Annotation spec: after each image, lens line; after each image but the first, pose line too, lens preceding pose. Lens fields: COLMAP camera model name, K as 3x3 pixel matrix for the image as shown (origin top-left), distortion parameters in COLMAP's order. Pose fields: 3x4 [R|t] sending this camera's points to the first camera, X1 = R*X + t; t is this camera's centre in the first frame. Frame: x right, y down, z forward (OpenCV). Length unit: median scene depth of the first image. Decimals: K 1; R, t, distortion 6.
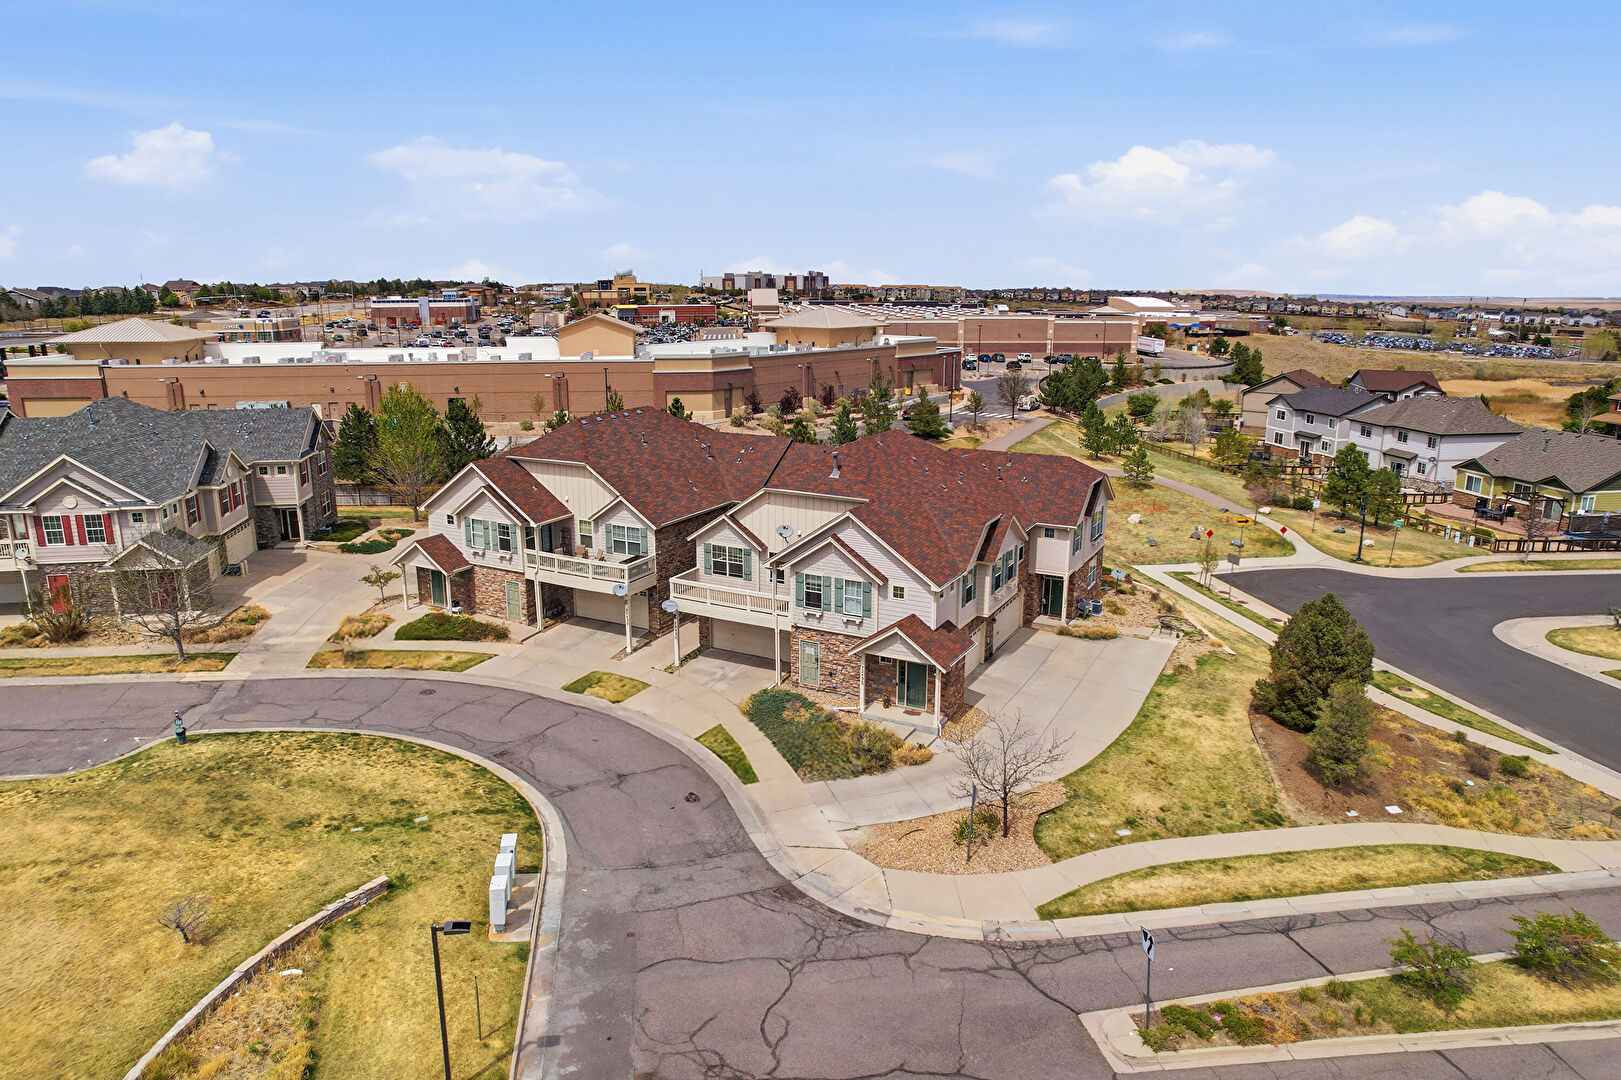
lens RADIAL K [[1023.1, 0, 801.1], [0, 1023.1, 535.9], [0, 0, 1]] dist [-0.071742, 0.059490]
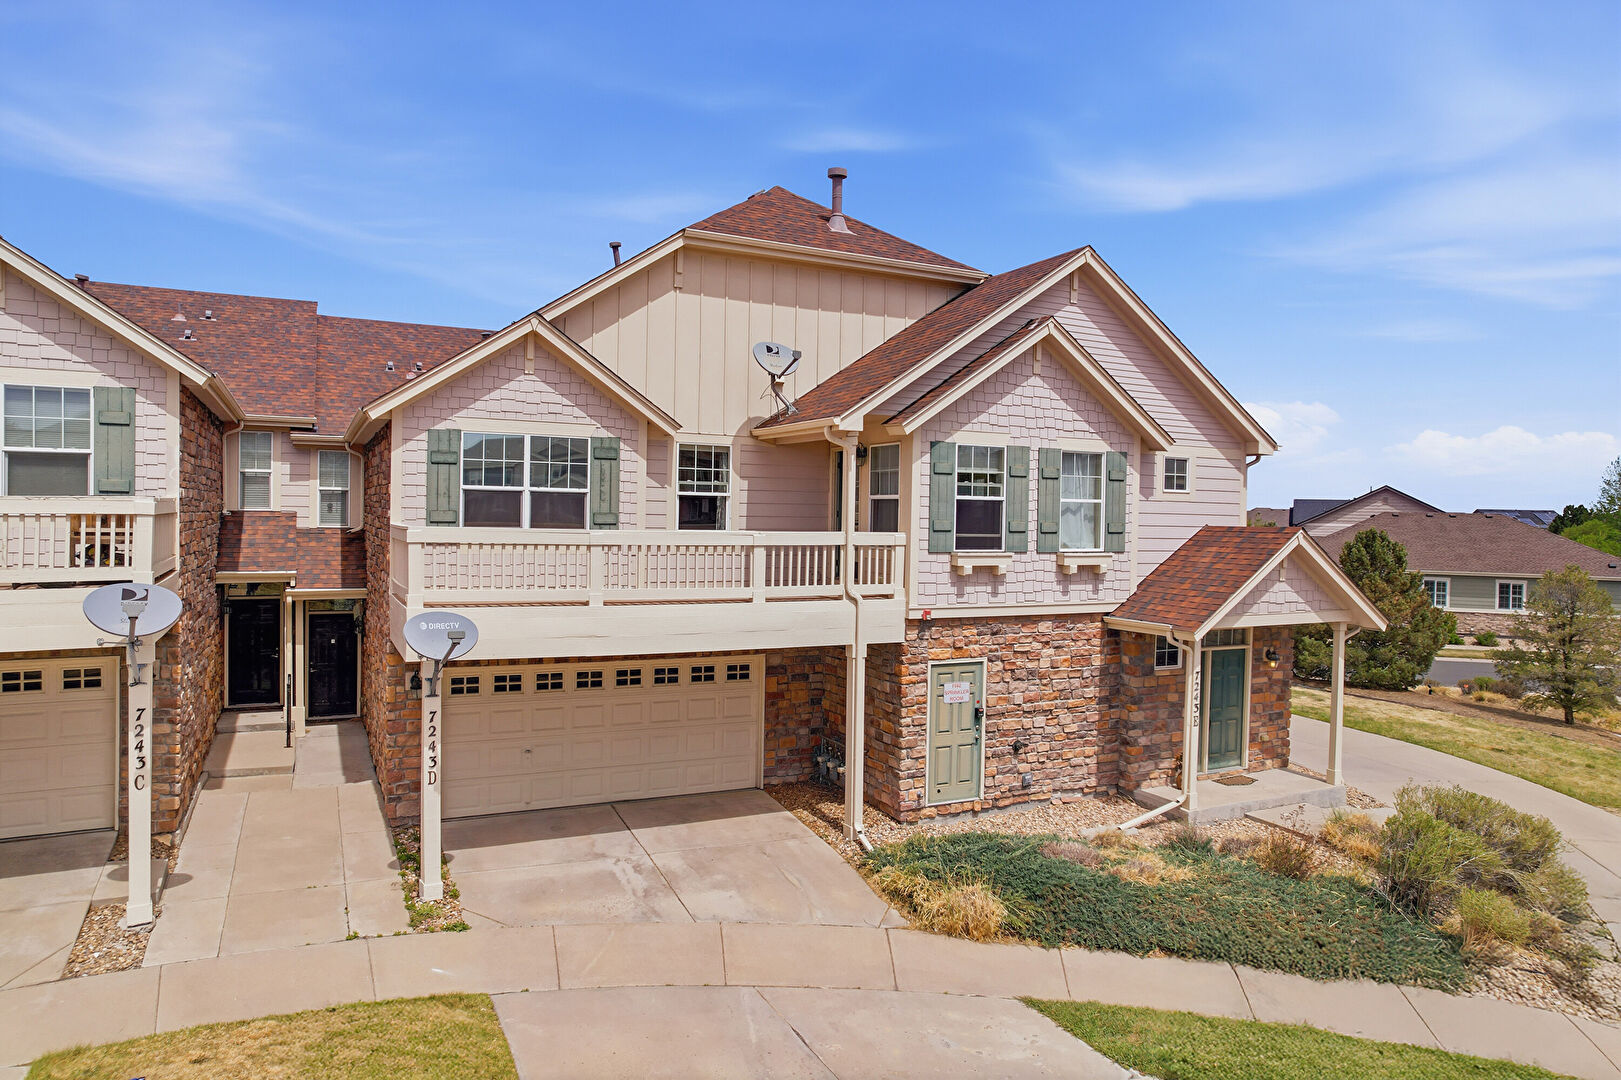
lens RADIAL K [[1023.1, 0, 801.1], [0, 1023.1, 535.9], [0, 0, 1]] dist [-0.071742, 0.059490]
pose [[0.586600, -0.005188, 0.809860, -0.280091], [0.171263, 0.978160, -0.117783, 0.092185], [-0.791561, 0.207791, 0.574677, 0.830701]]
